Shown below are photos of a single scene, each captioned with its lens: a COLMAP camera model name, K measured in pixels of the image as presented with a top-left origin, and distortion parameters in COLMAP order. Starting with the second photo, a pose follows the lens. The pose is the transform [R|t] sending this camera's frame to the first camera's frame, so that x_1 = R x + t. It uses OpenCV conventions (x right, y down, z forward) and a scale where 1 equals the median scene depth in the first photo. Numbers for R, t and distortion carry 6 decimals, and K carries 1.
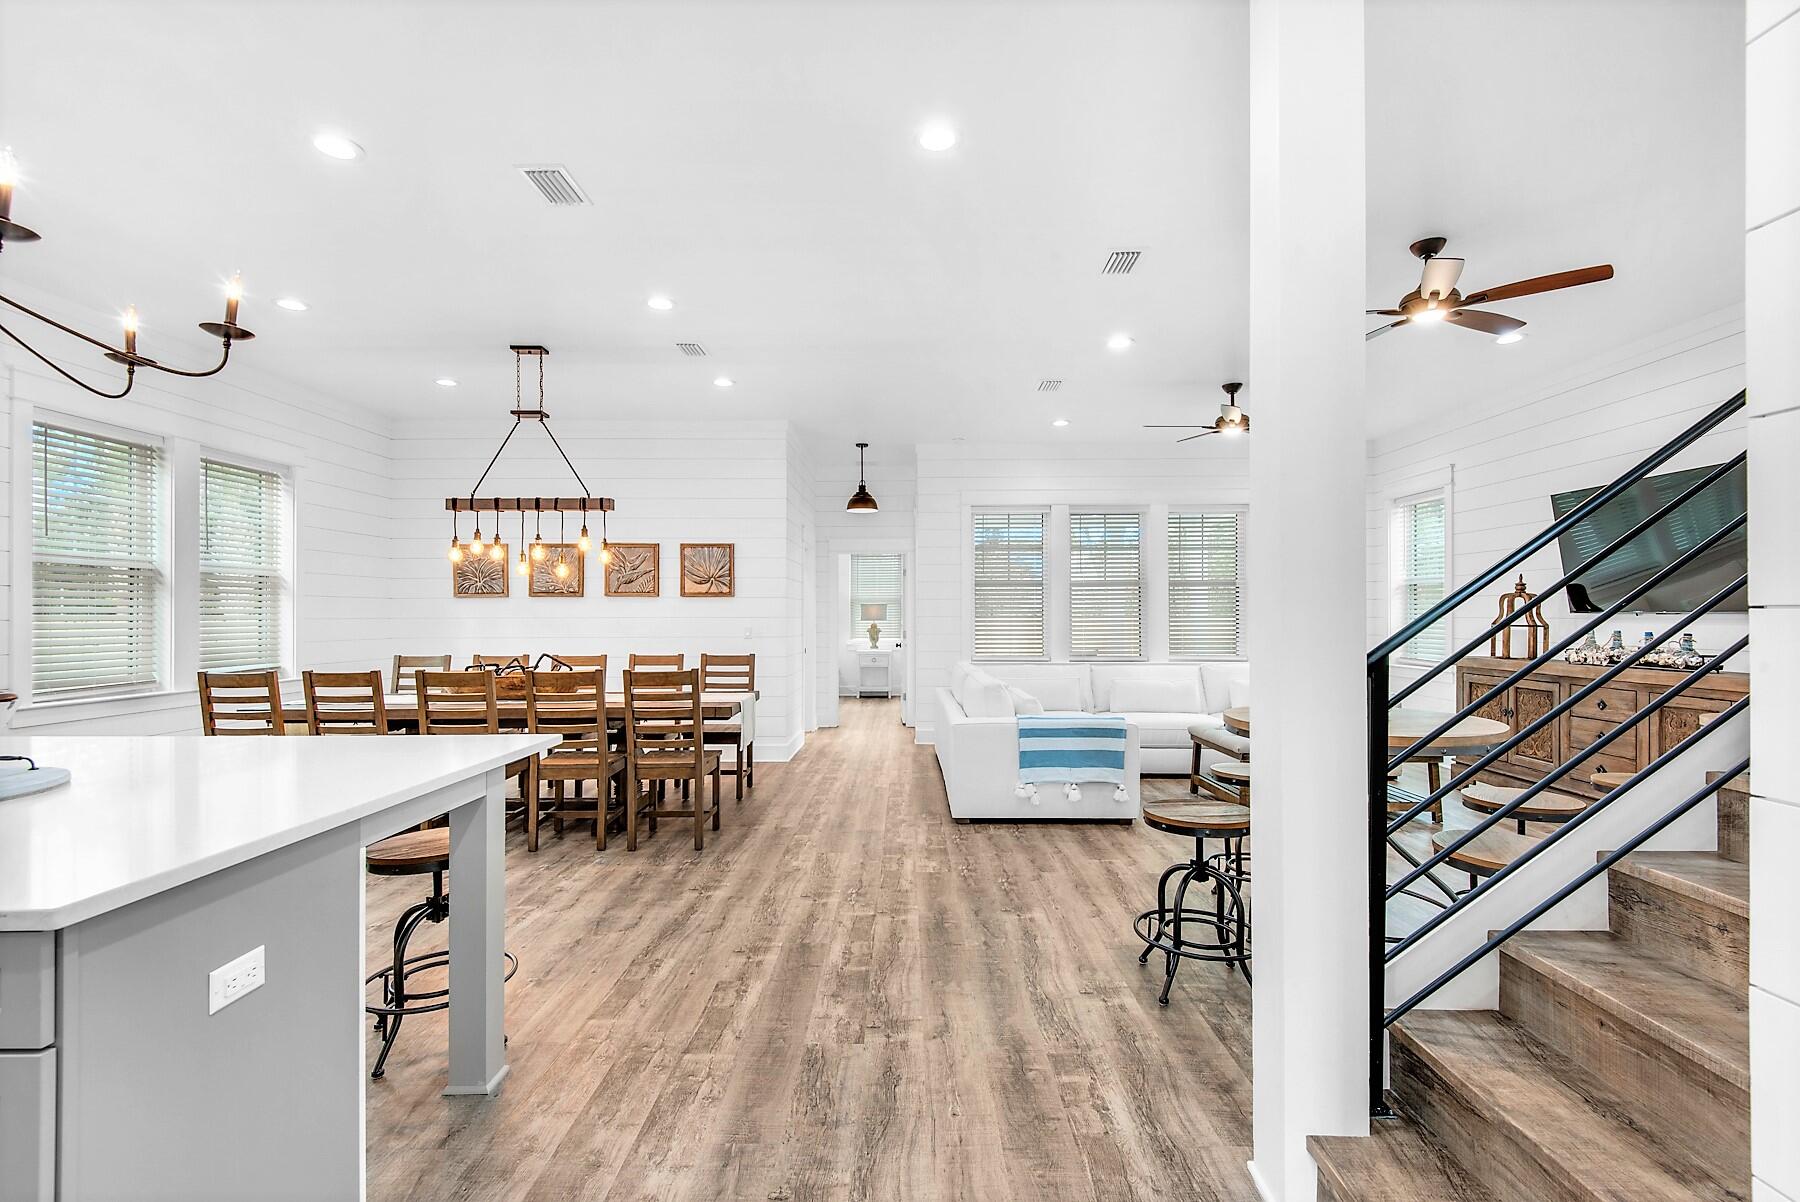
lens RADIAL K [[798.8, 0, 923.2], [0, 798.8, 607.7], [0, 0, 1]] dist [-0.012716, 0.000278]
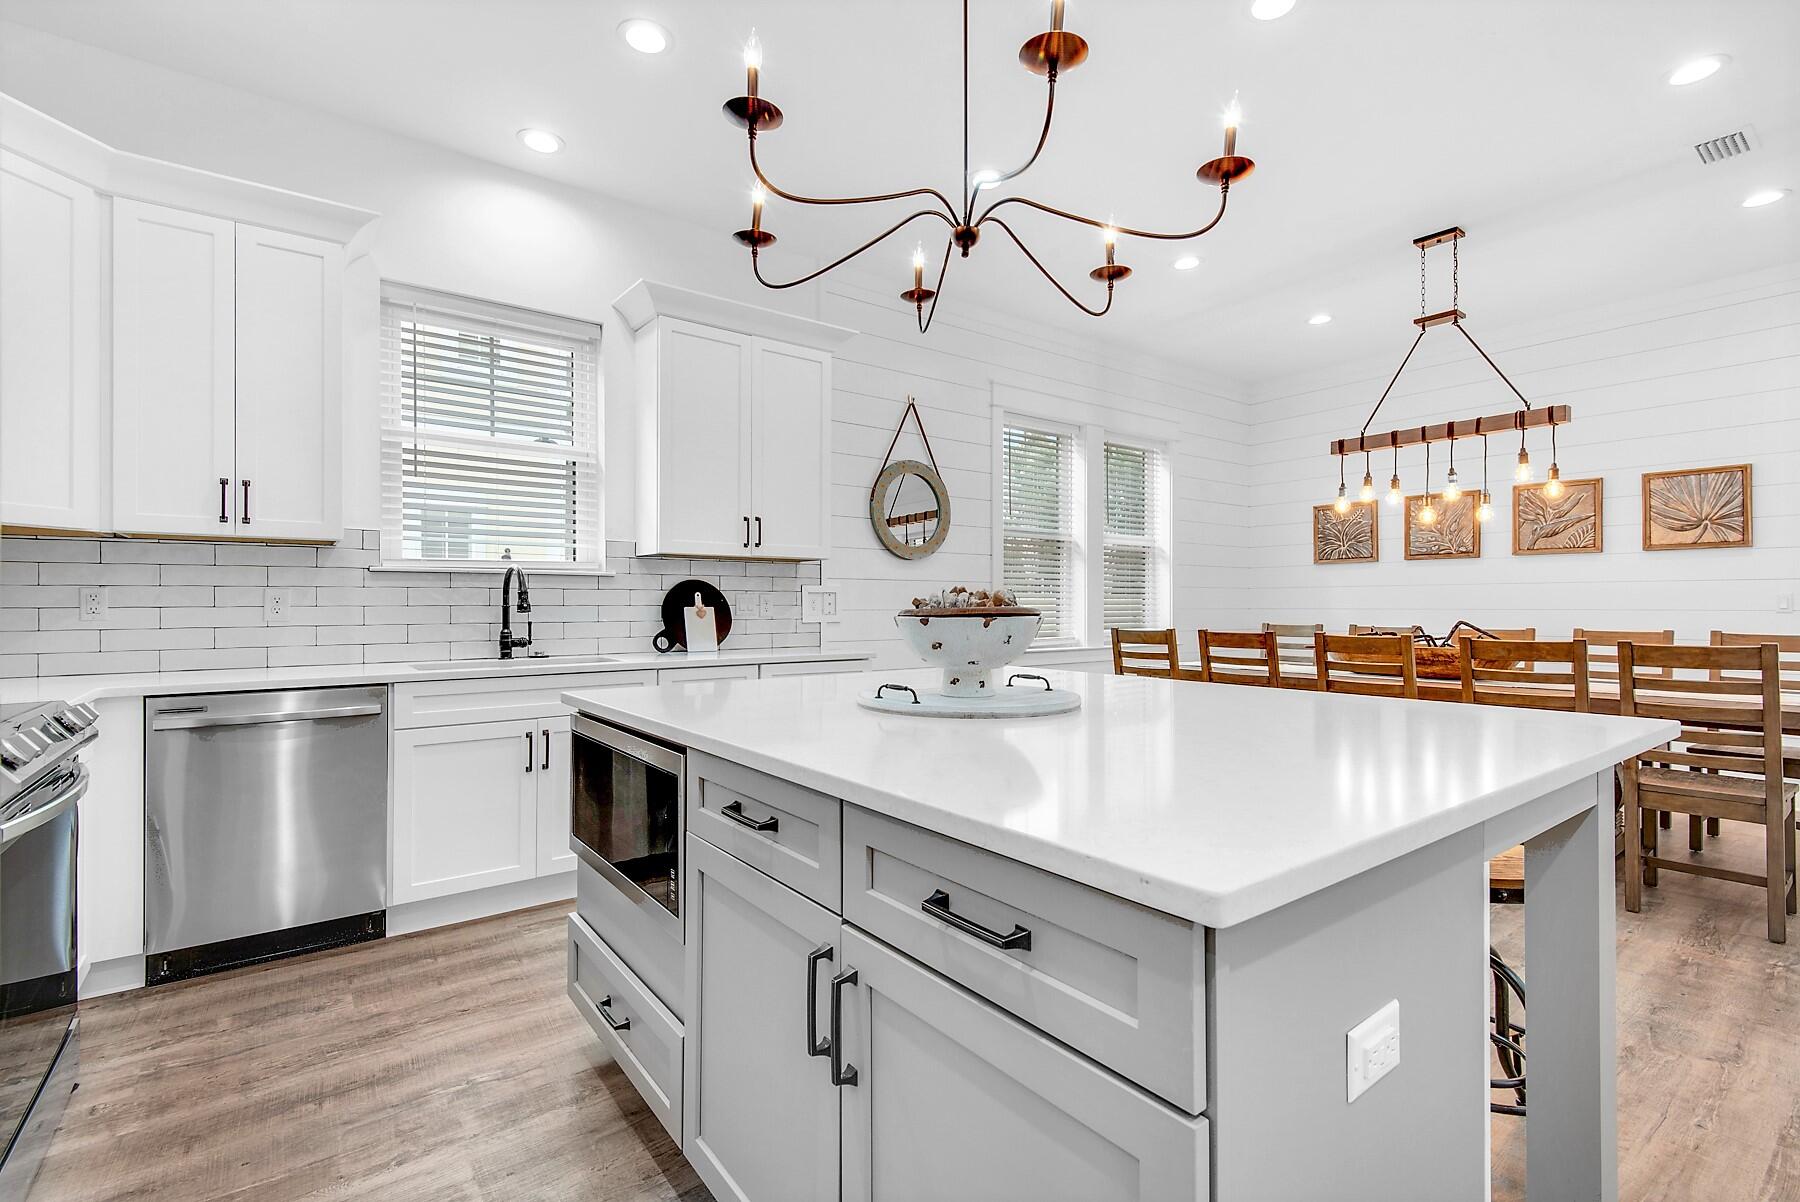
lens RADIAL K [[798.8, 0, 923.2], [0, 798.8, 607.7], [0, 0, 1]] dist [-0.012716, 0.000278]
pose [[0.611449, 0.007285, -0.791251, -0.181371], [-0.001594, 0.999967, 0.007974, 0.039365], [0.791283, -0.003614, 0.611440, 0.108803]]
